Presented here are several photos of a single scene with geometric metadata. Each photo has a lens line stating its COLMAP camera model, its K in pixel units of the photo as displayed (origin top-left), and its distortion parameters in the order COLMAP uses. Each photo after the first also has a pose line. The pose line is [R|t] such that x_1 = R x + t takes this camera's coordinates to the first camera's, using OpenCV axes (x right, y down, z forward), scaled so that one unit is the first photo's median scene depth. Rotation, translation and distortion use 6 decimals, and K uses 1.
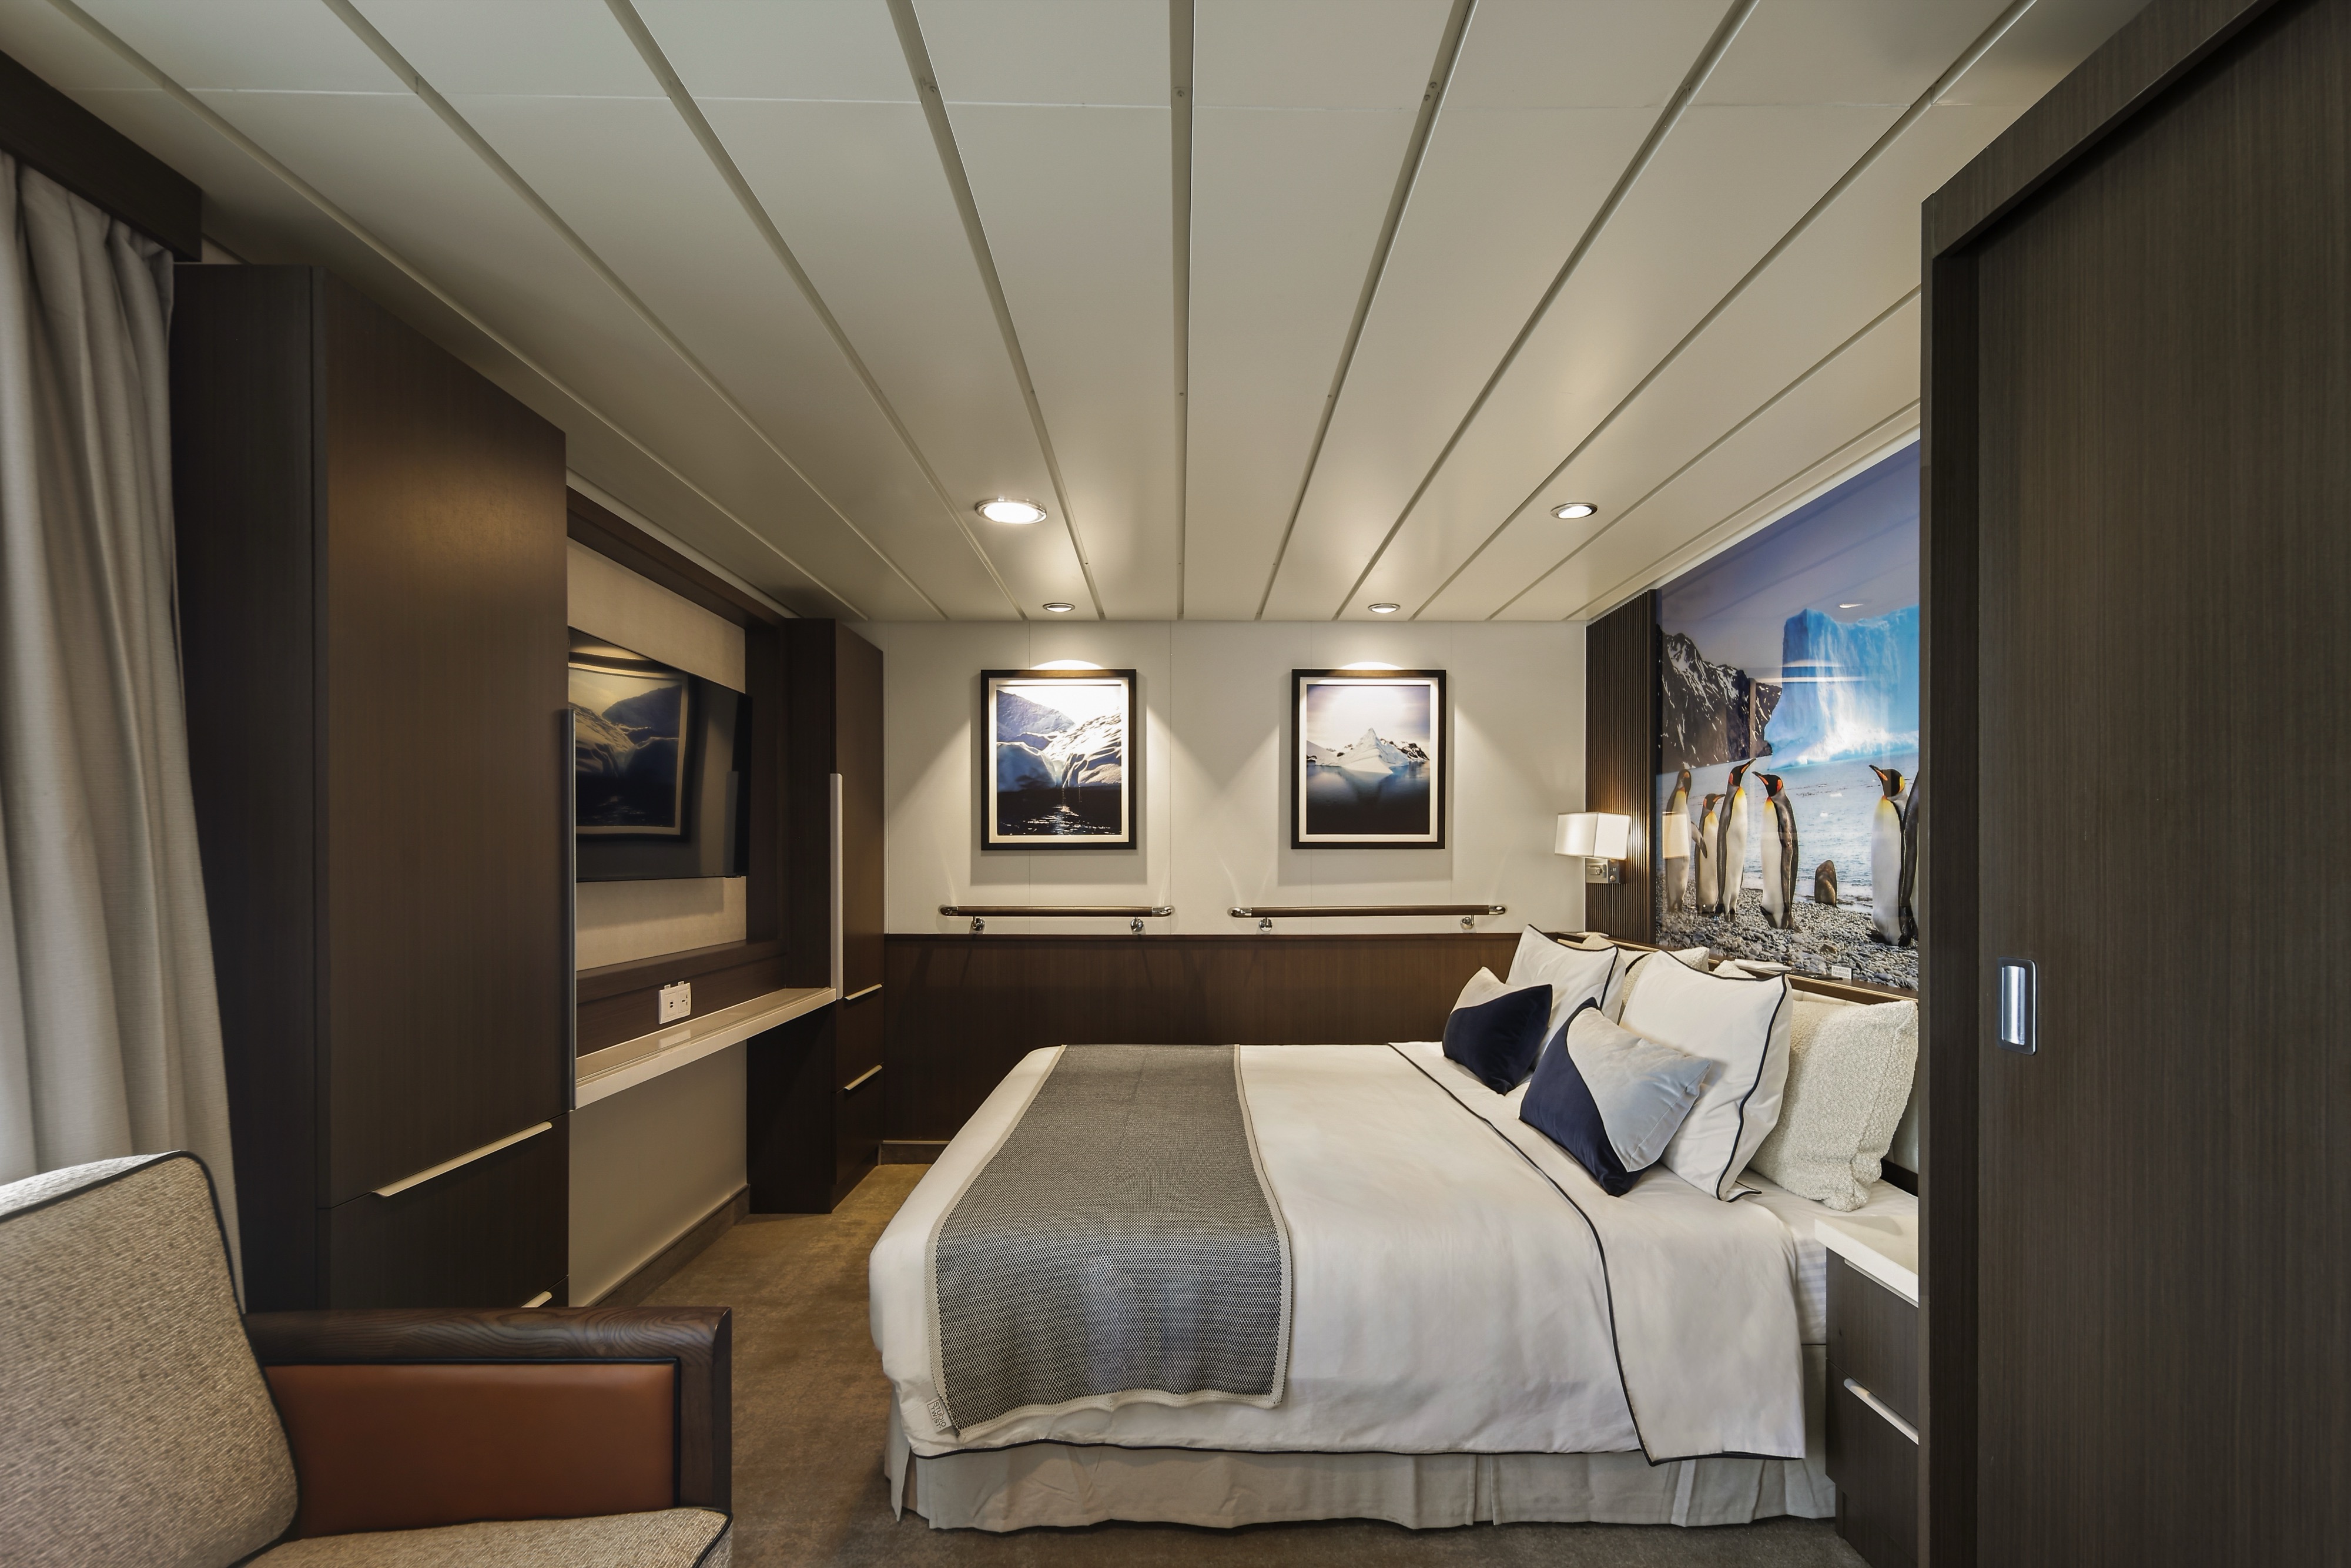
lens RADIAL K [[1025.7, 0, 1190.8], [0, 1025.7, 859.3], [0, 0, 1]] dist [0.004990, 0.000013]
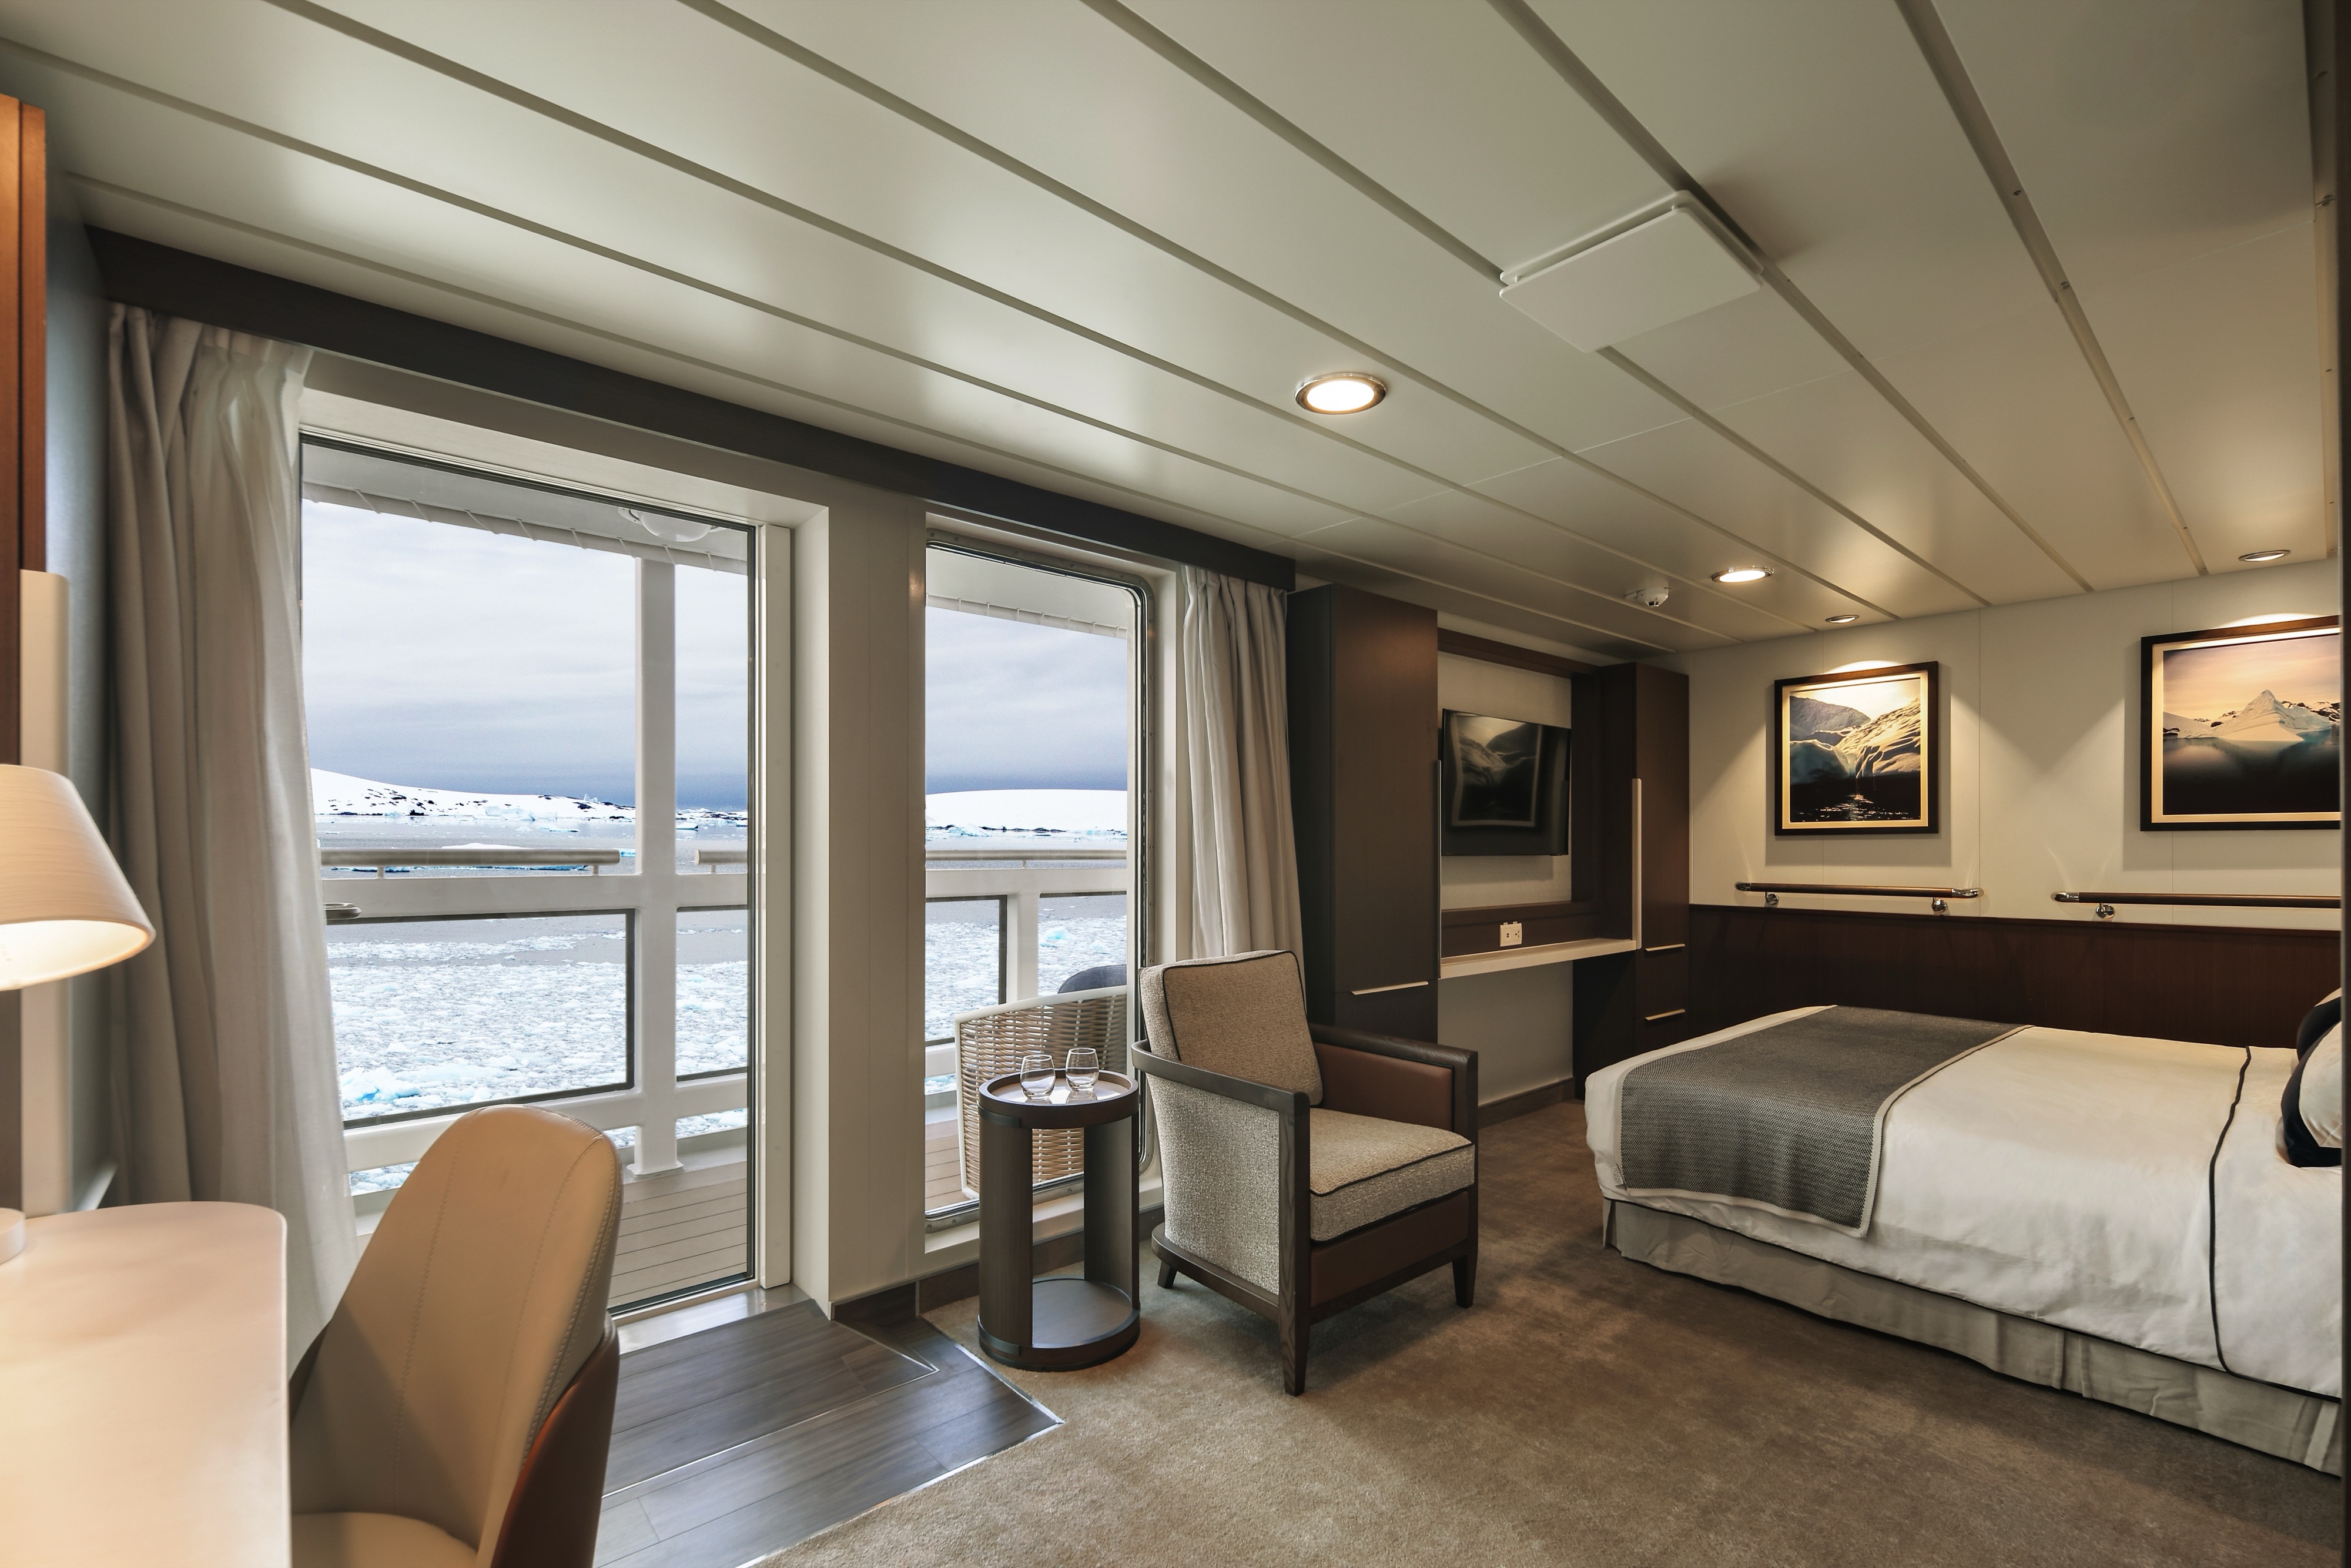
lens RADIAL K [[1025.7, 0, 1190.8], [0, 1025.7, 859.3], [0, 0, 1]] dist [0.004990, 0.000013]
pose [[0.654724, 0.008321, -0.755822, 0.242944], [-0.000525, 0.999944, 0.010554, 0.006298], [0.755868, -0.006514, 0.654692, -0.263370]]
